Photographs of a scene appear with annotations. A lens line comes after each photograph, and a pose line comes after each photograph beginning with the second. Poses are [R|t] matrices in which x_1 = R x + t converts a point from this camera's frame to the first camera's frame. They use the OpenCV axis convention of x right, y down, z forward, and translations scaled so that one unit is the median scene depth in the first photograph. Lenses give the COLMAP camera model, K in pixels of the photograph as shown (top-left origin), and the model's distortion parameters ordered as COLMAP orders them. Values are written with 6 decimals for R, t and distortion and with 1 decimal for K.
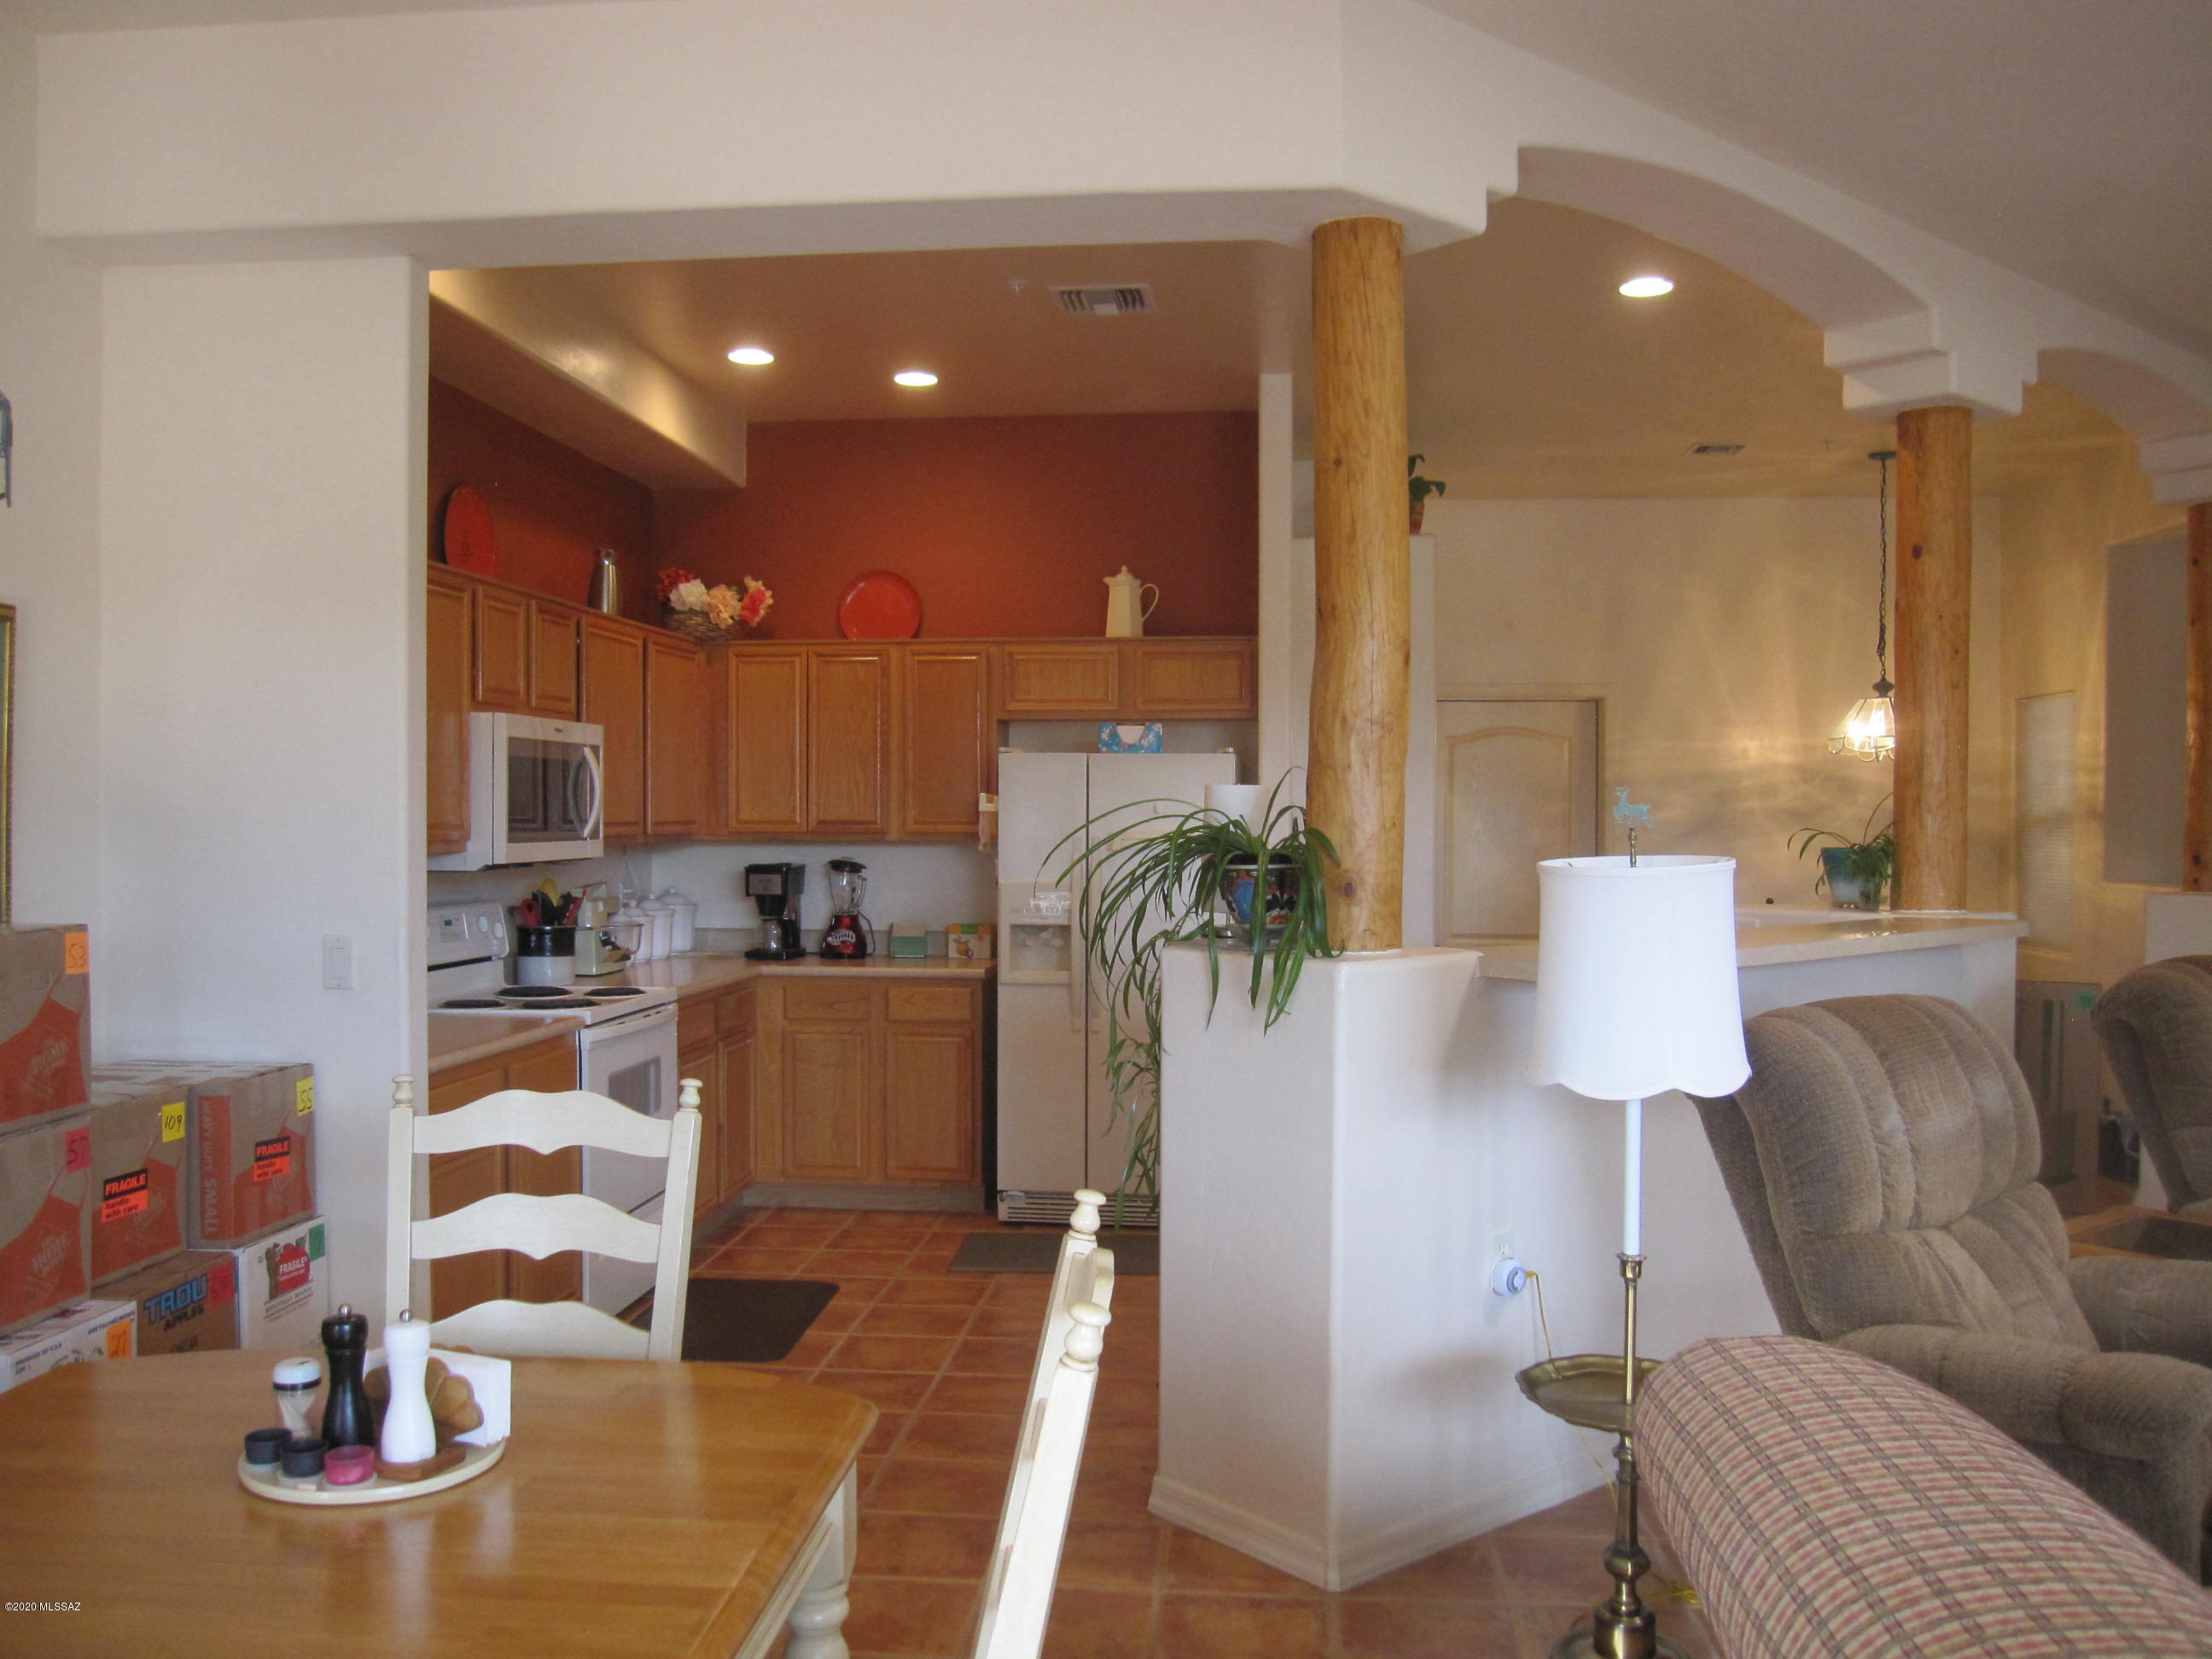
lens RADIAL K [[1825.9, 0, 1104.7], [0, 1825.9, 837.2], [0, 0, 1]] dist [-0.070222, 0.040982]
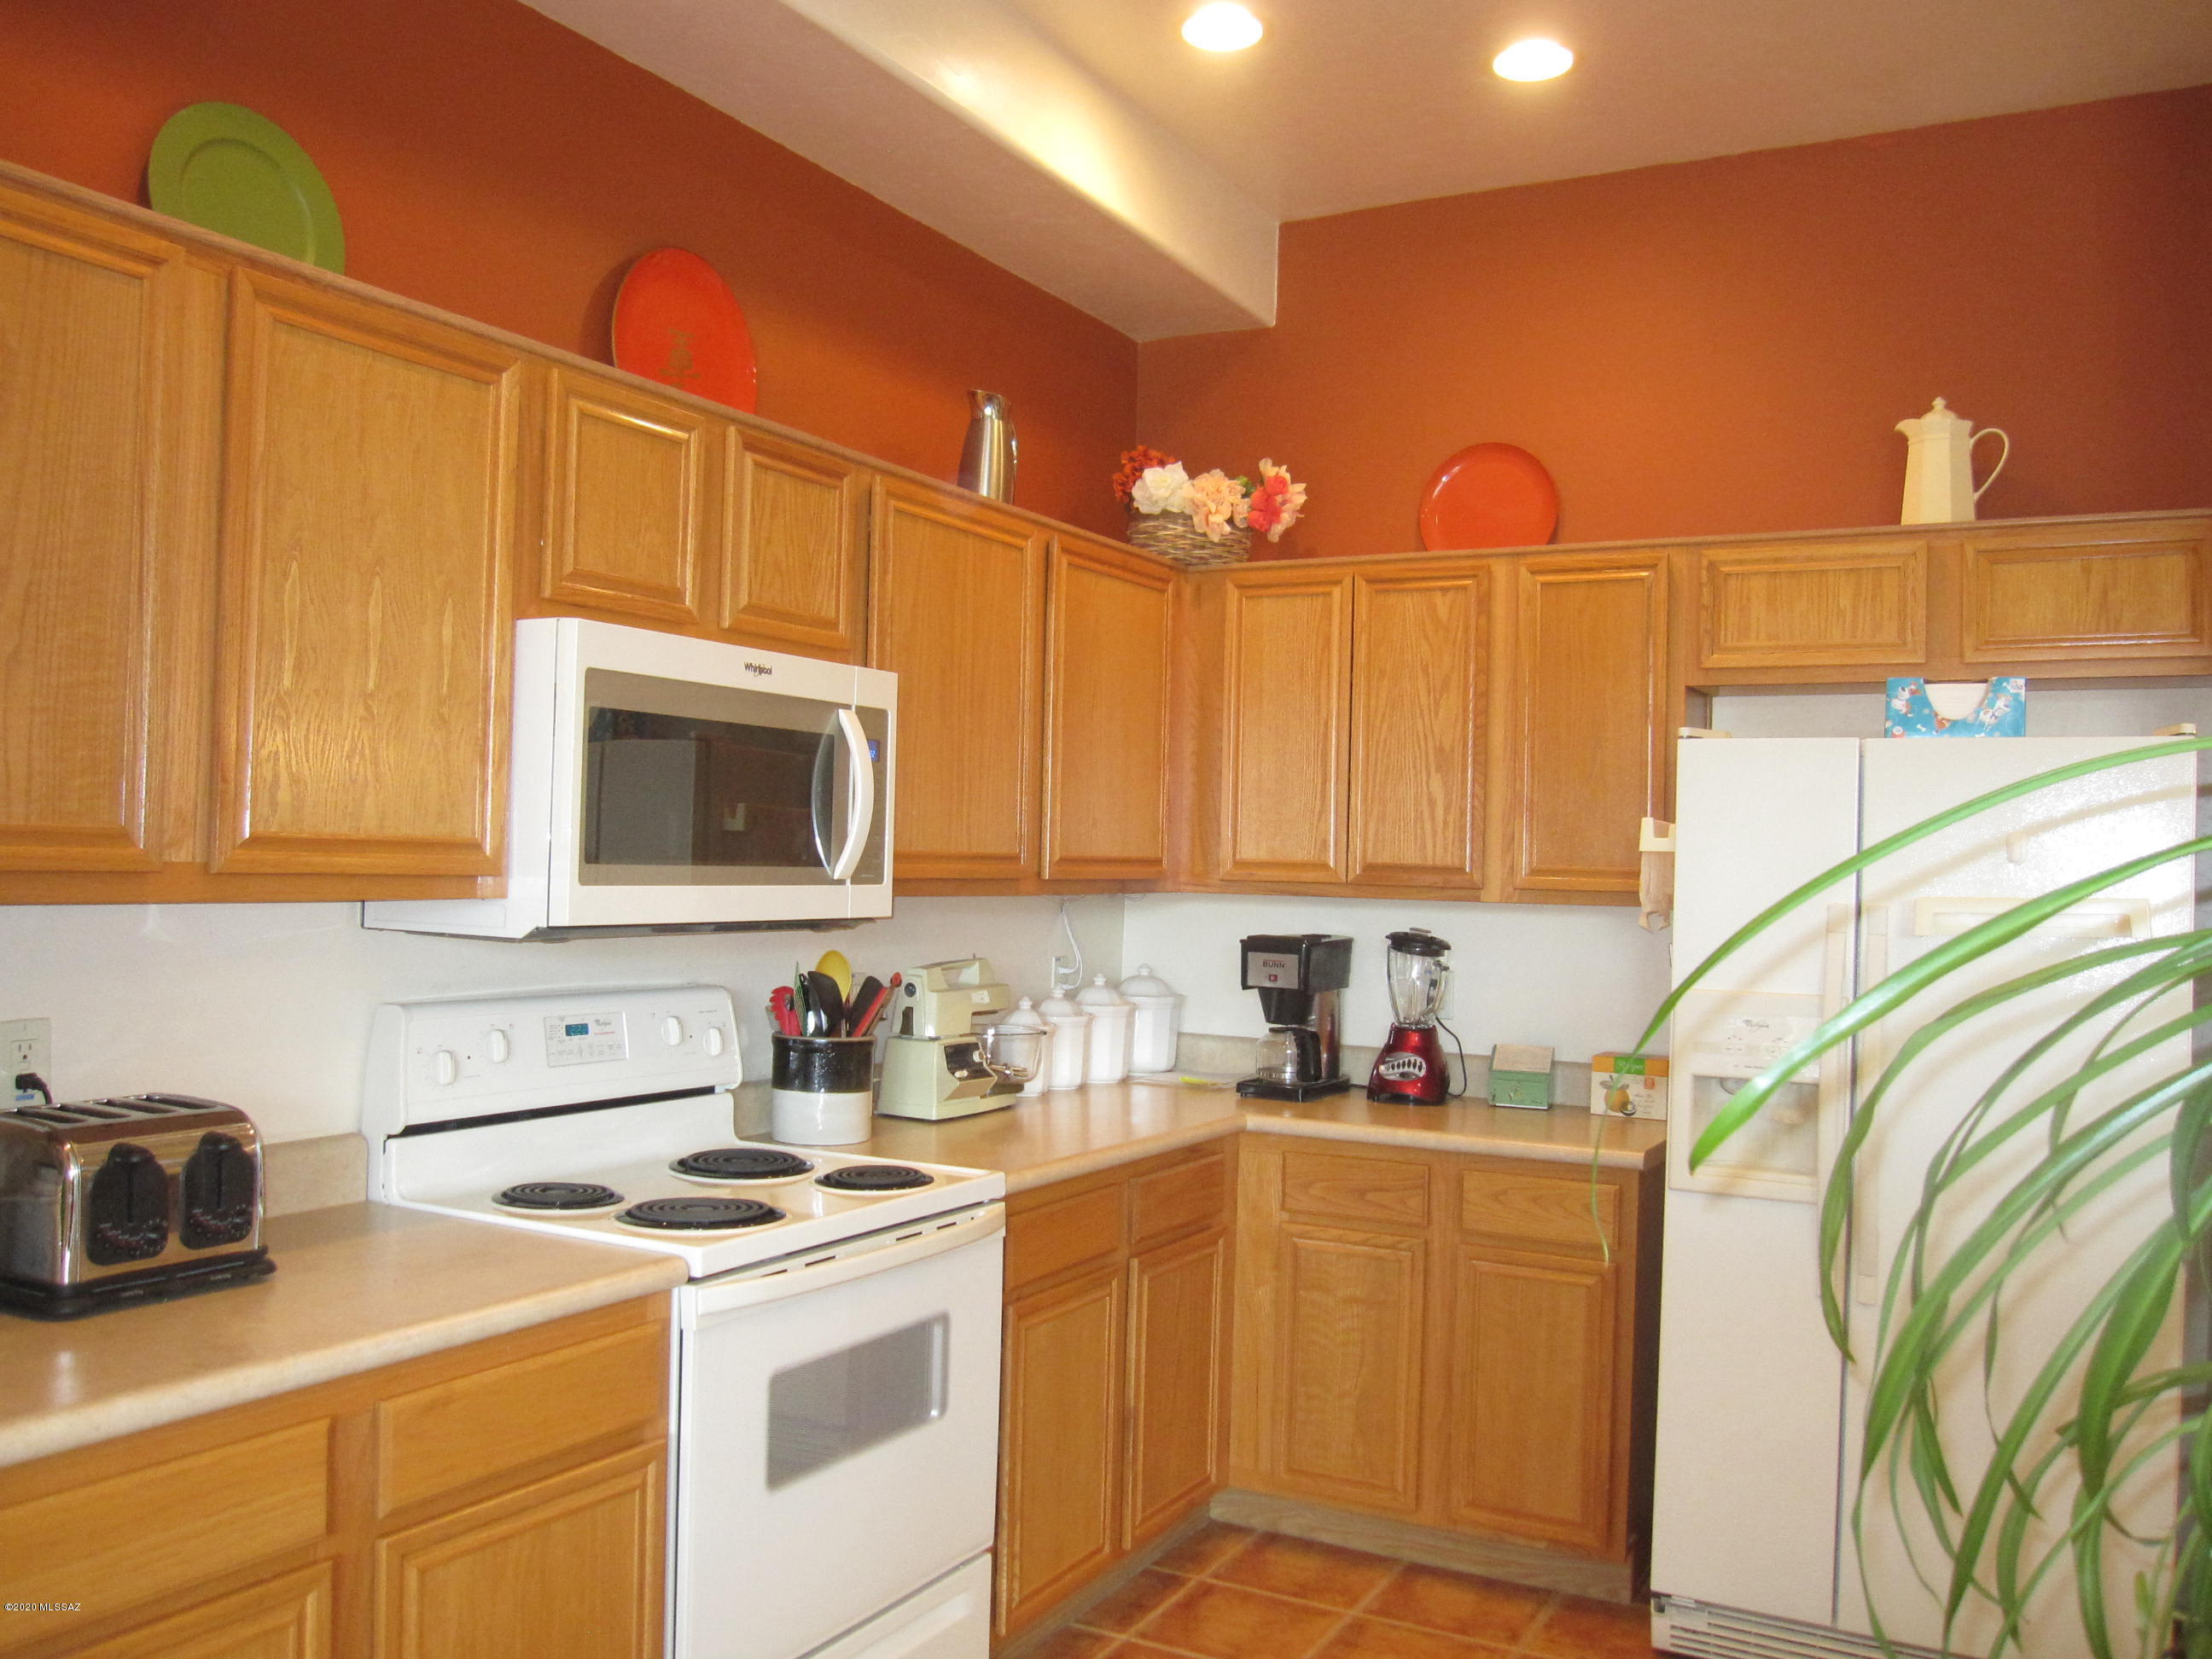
lens RADIAL K [[1825.9, 0, 1104.7], [0, 1825.9, 837.2], [0, 0, 1]] dist [-0.070222, 0.040982]
pose [[0.918805, 0.016642, -0.394360, -0.004212], [-0.028765, 0.999277, -0.024849, -0.000898], [0.393662, 0.034175, 0.918620, 0.437521]]
